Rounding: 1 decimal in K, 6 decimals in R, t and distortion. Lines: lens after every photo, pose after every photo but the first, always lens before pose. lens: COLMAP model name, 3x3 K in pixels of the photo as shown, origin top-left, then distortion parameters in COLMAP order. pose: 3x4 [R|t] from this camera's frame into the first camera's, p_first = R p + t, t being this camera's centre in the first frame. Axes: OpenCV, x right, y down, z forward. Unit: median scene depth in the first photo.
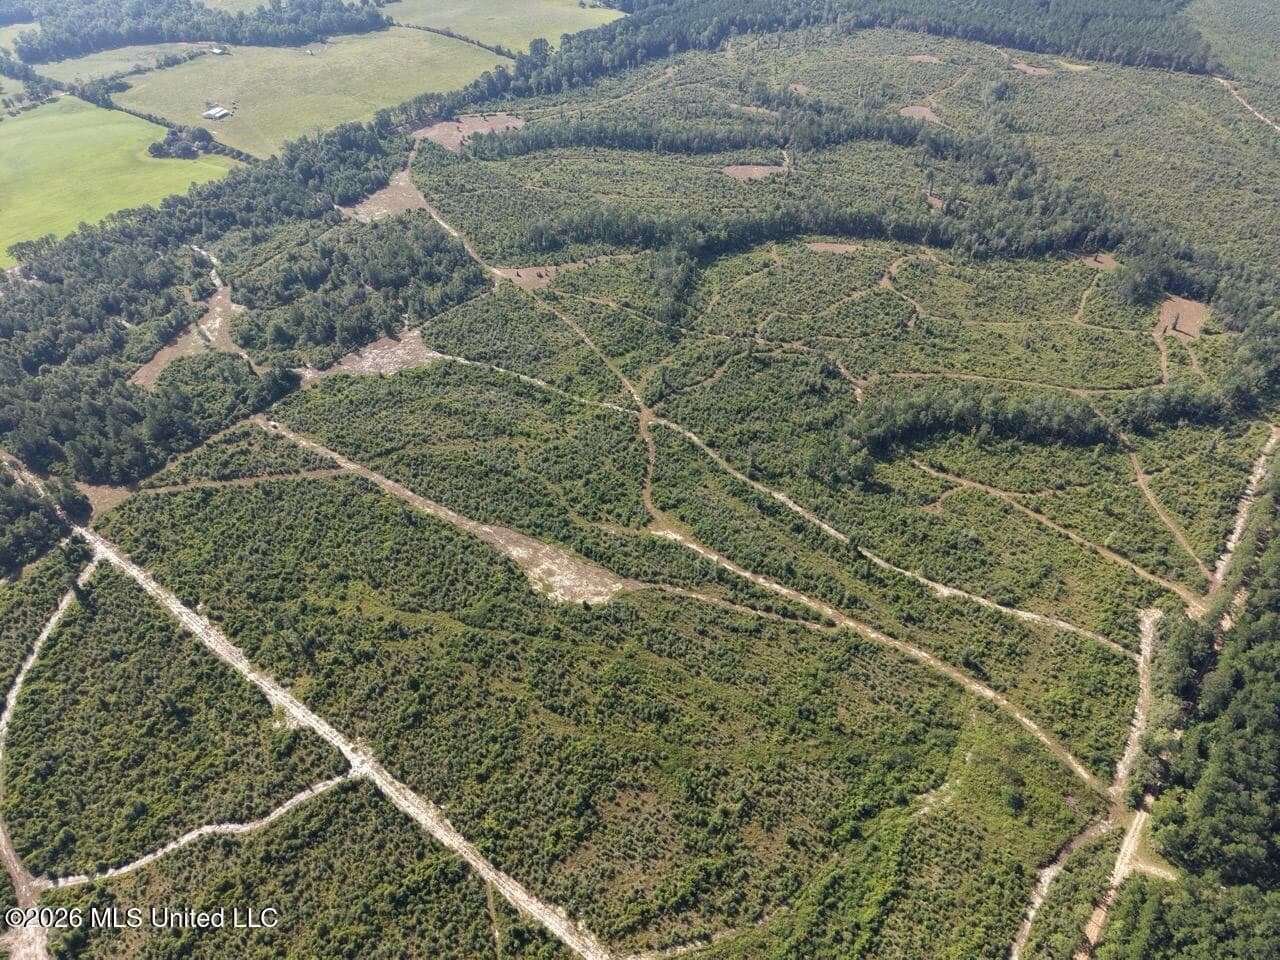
lens RADIAL K [[855.7, 0, 646.6], [0, 855.7, 483.4], [0, 0, 1]] dist [0.030956, -0.033396]
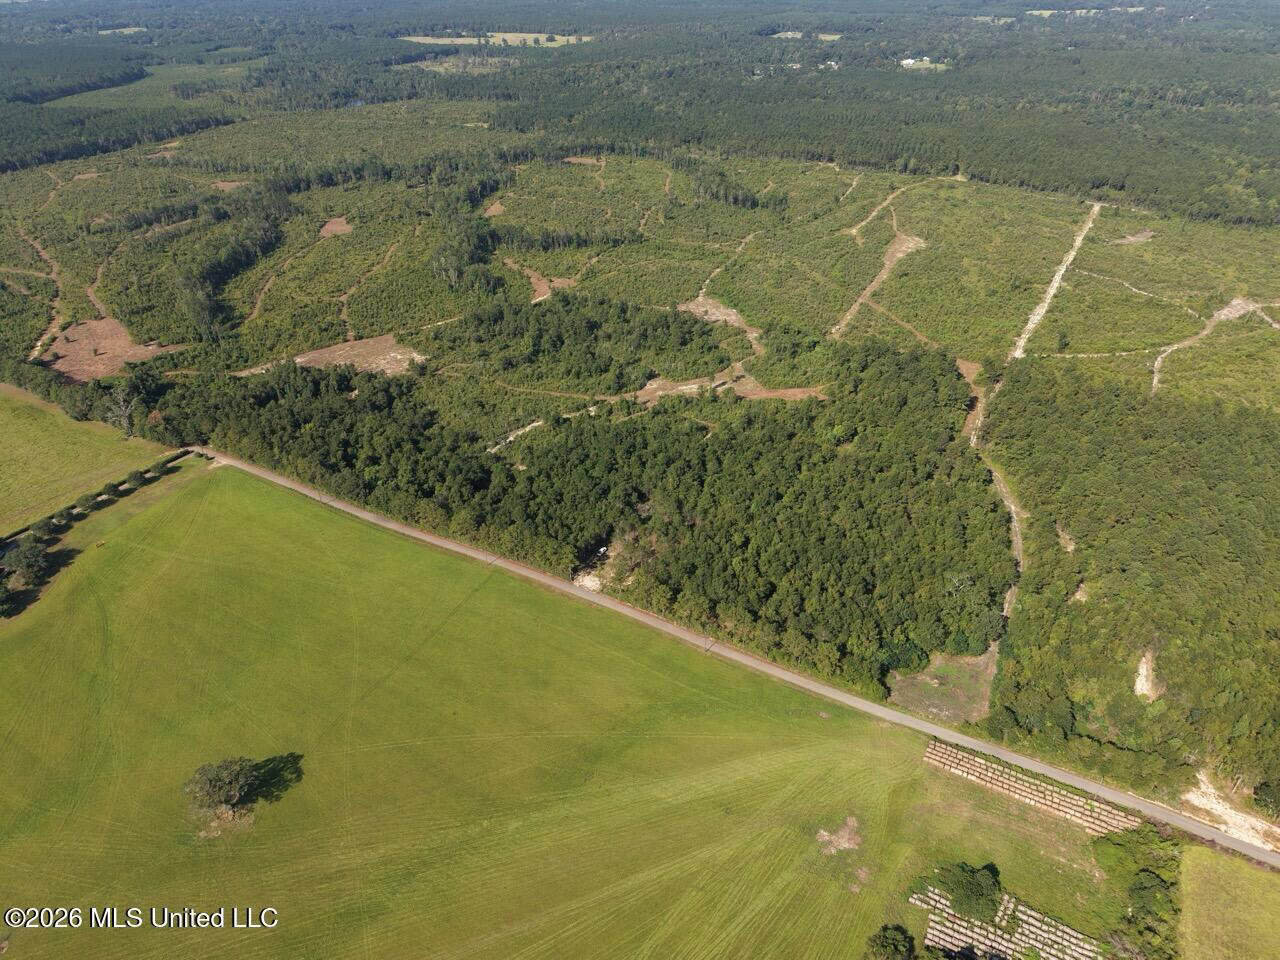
lens RADIAL K [[855.7, 0, 644.1], [0, 855.7, 478.3], [0, 0, 1]] dist [0.030956, -0.033396]
pose [[-0.106708, -0.531642, 0.840220, -1.489867], [0.671589, 0.584605, 0.455197, -0.653053], [-0.733199, 0.612856, 0.294663, 0.985025]]
